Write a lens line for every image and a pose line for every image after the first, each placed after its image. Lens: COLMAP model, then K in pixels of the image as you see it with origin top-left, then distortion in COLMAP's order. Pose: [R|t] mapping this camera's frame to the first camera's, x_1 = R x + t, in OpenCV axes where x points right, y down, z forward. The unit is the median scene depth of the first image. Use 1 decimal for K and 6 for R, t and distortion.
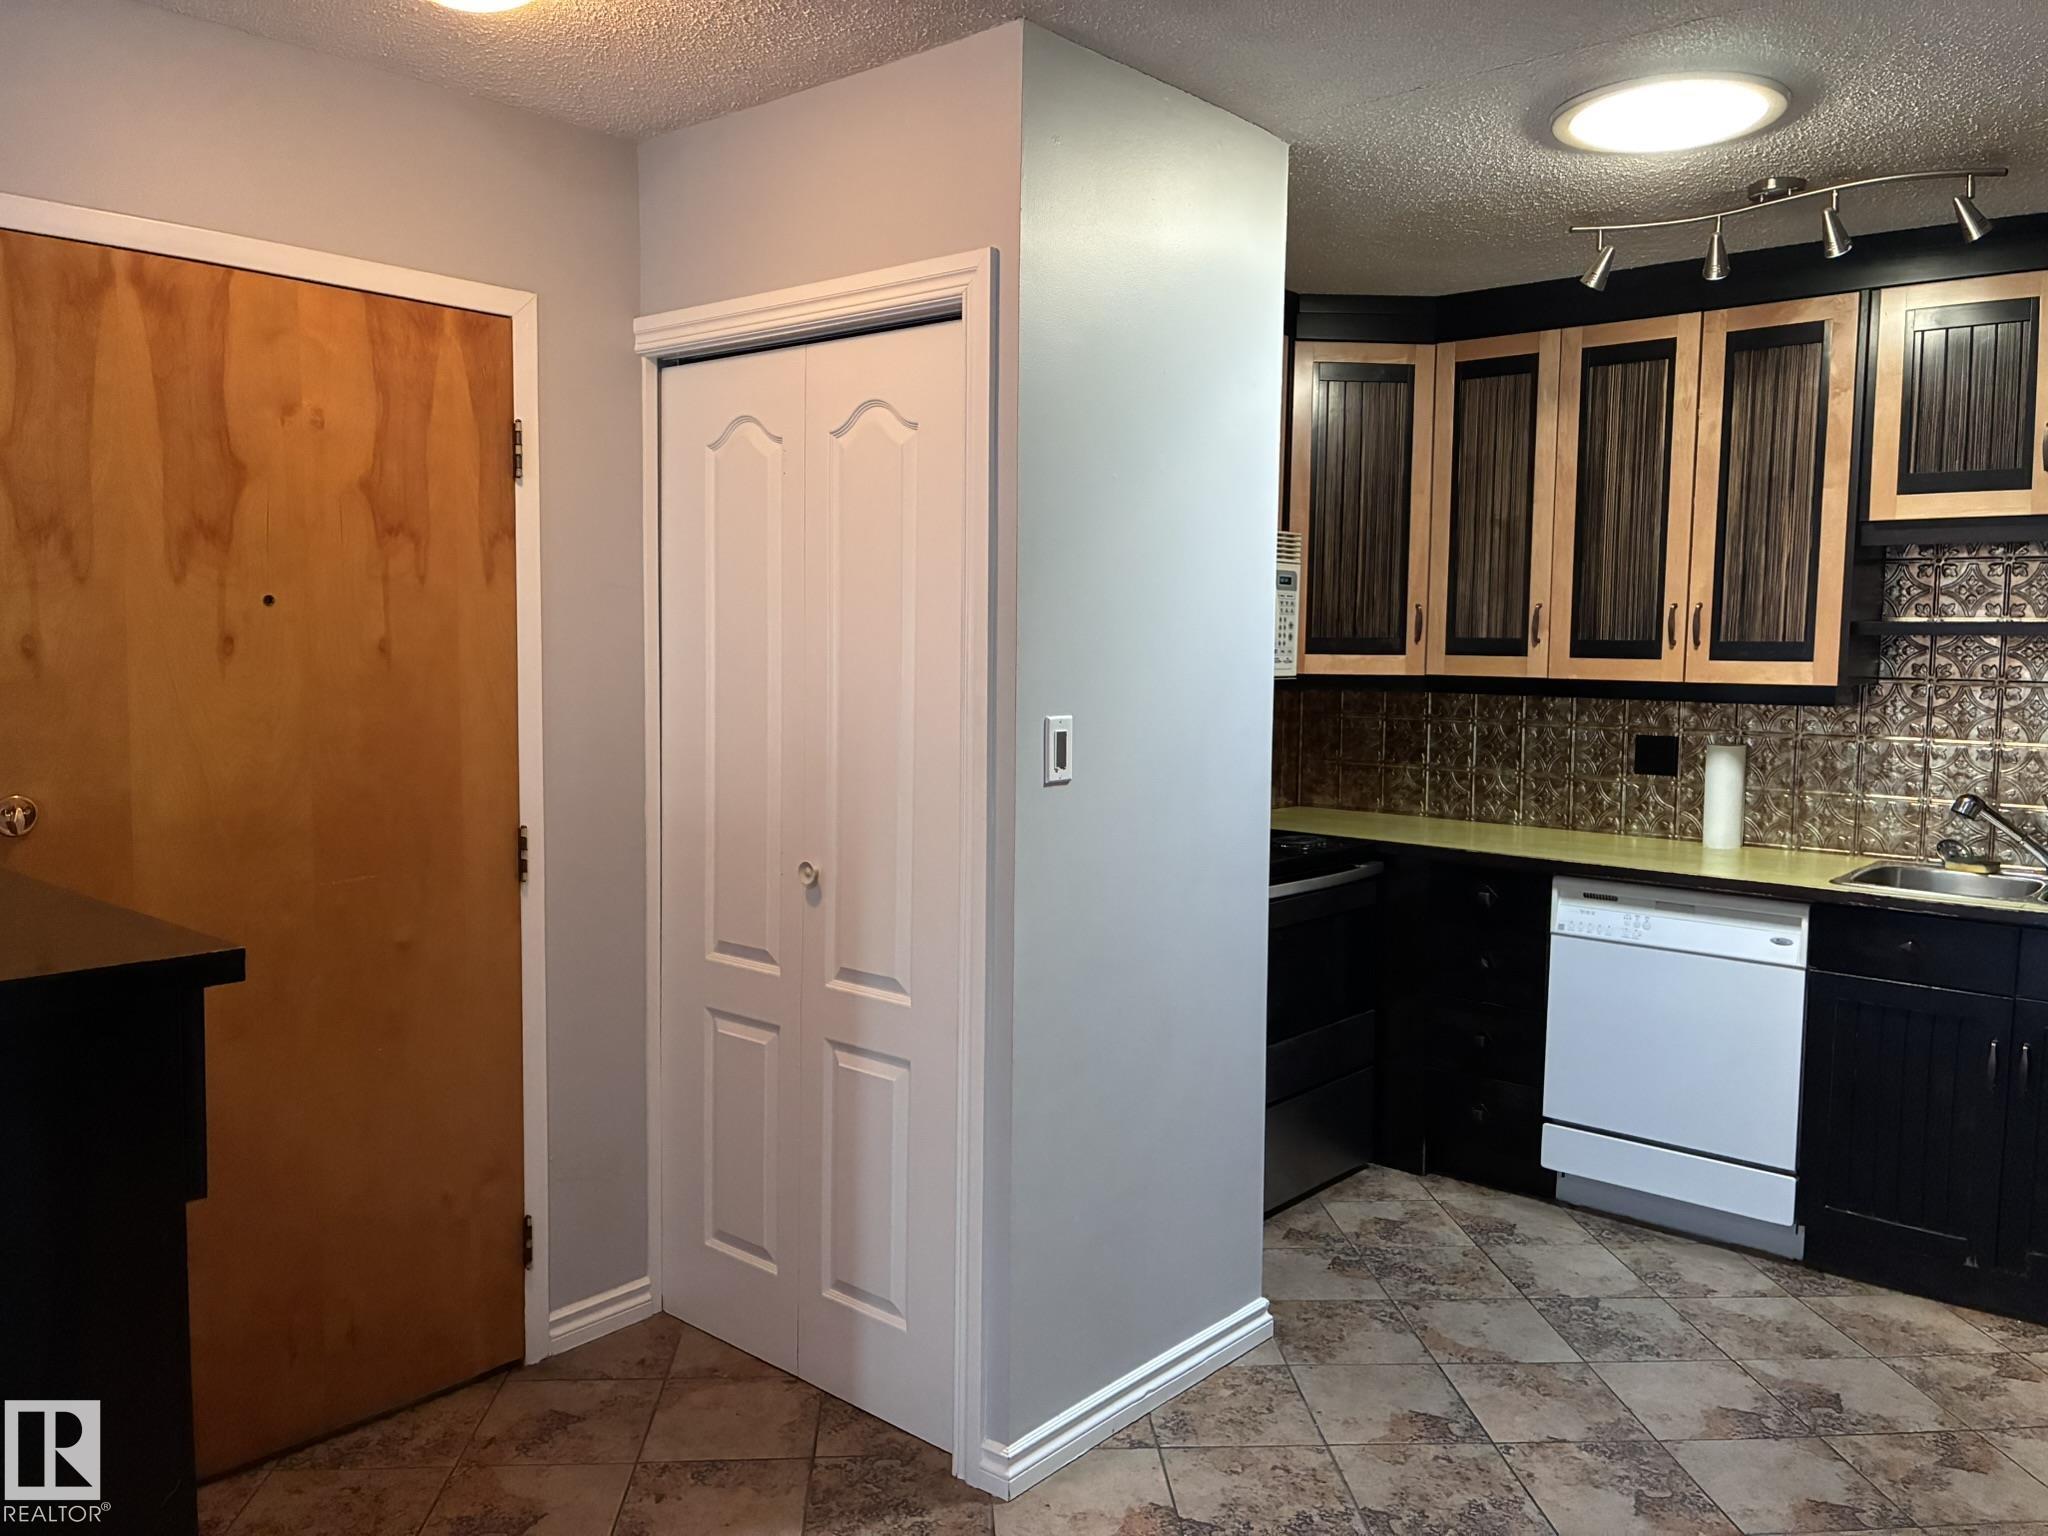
lens RADIAL K [[1565.1, 0, 1033.3], [0, 1565.1, 758.8], [0, 0, 1]] dist [0.046903, -0.049753]
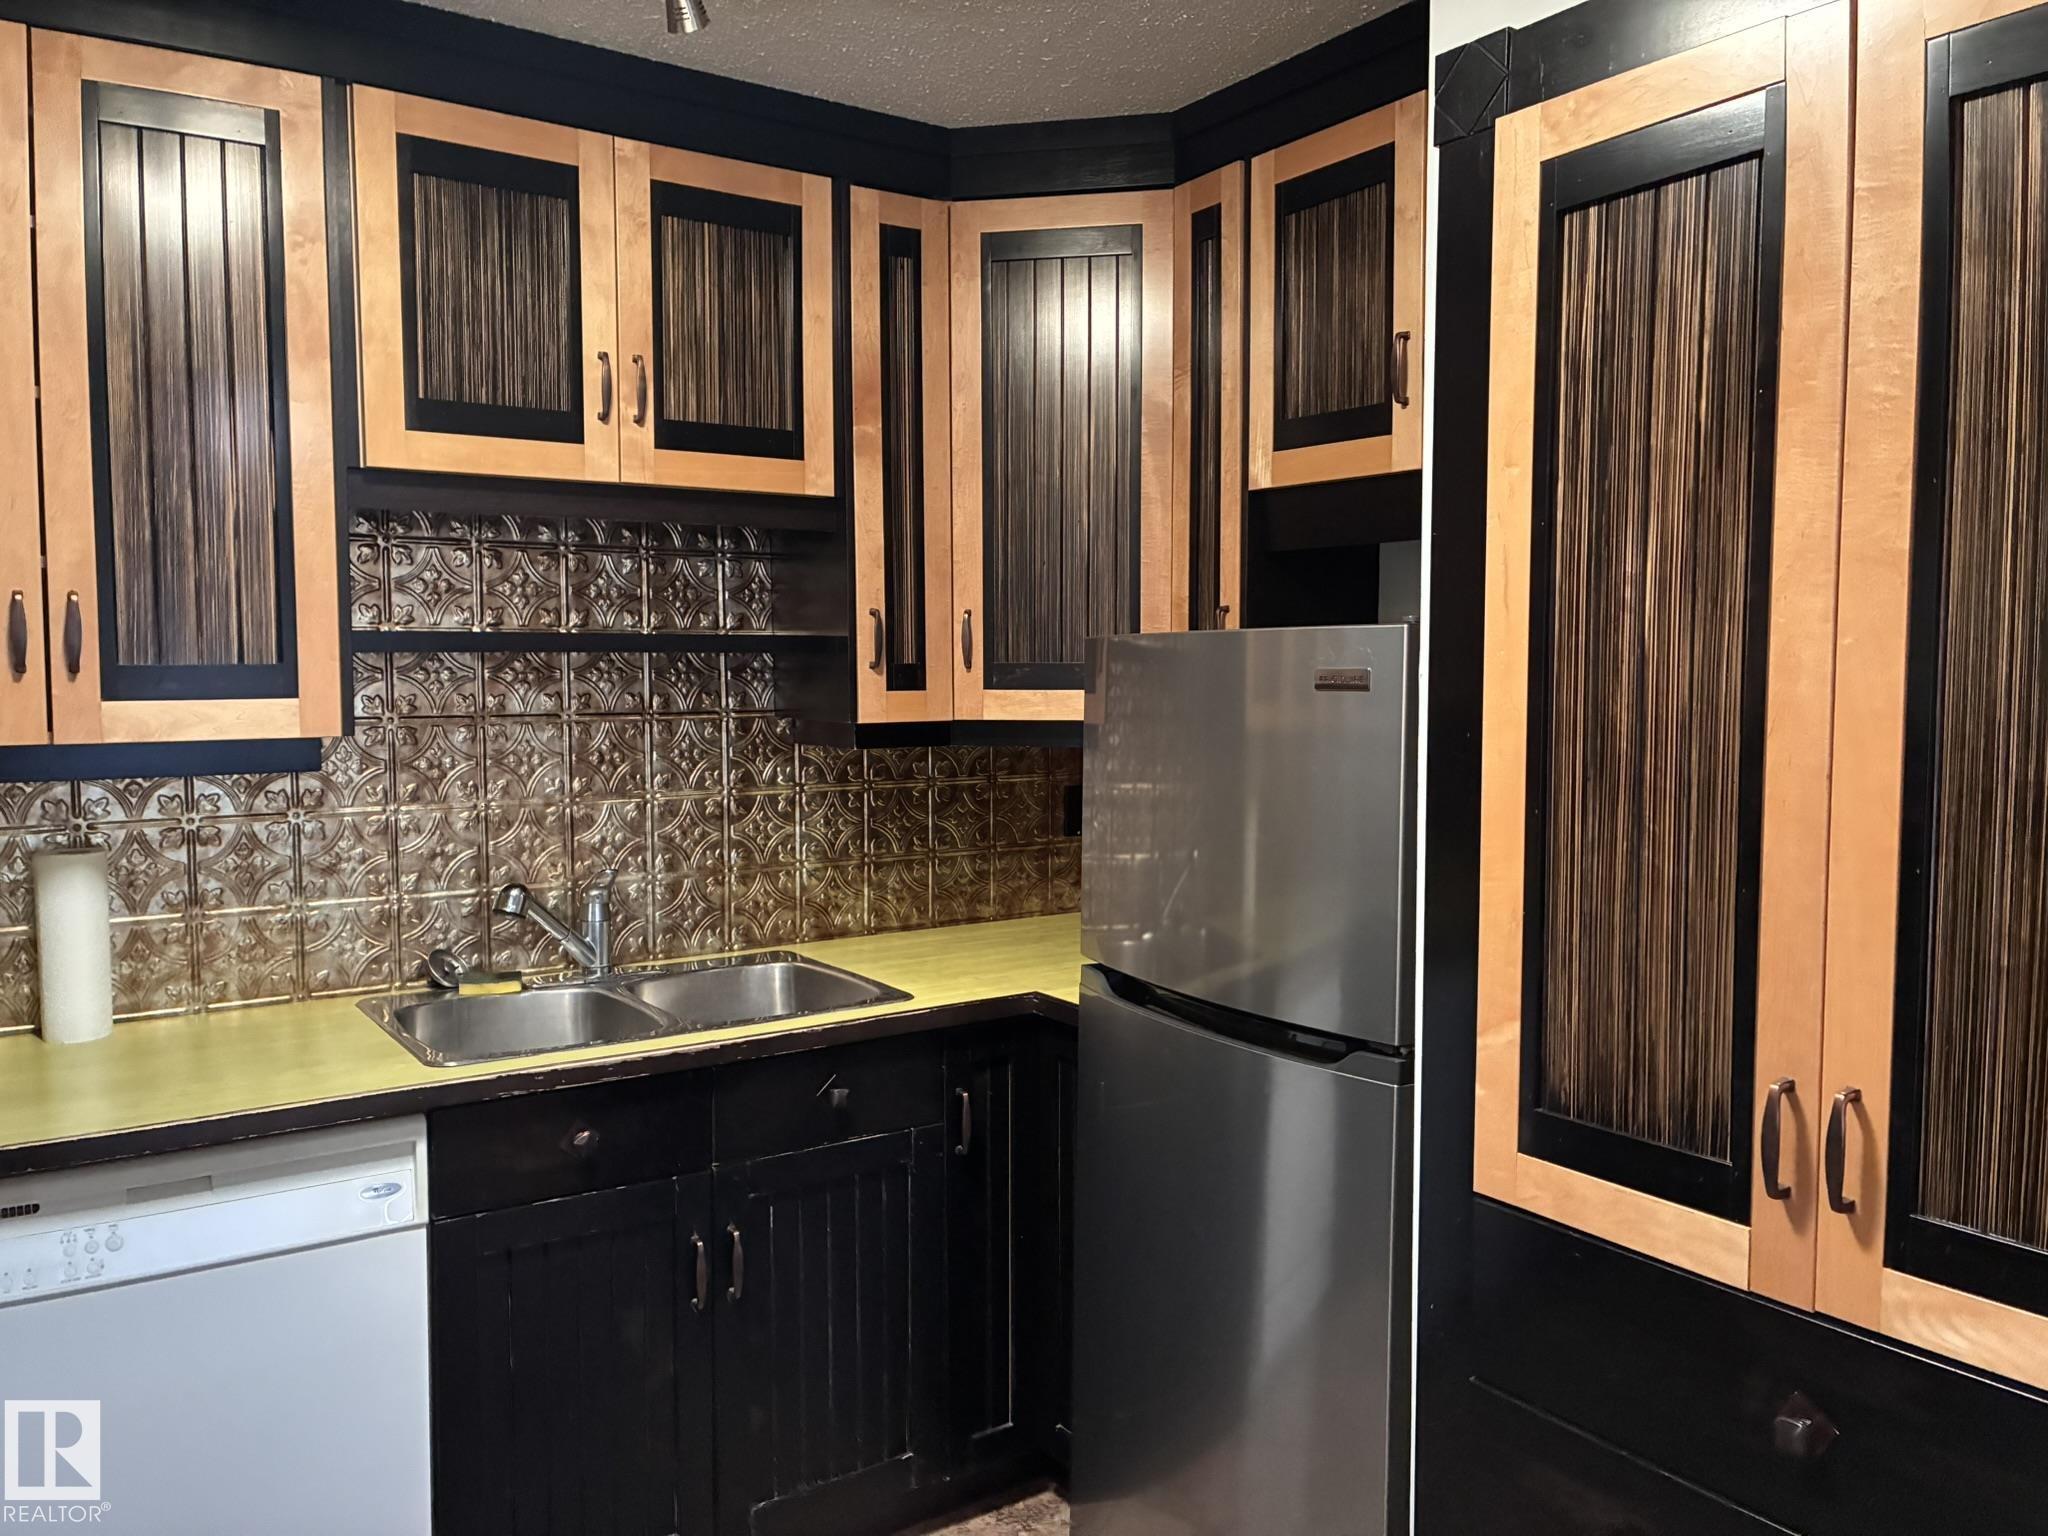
lens RADIAL K [[1565.1, 0, 1020.5], [0, 1565.1, 766.0], [0, 0, 1]] dist [0.046903, -0.049753]
pose [[0.256668, -0.075734, 0.963528, -0.005166], [0.078949, 0.995237, 0.057196, -0.060523], [-0.963270, 0.061389, 0.261425, 0.732502]]
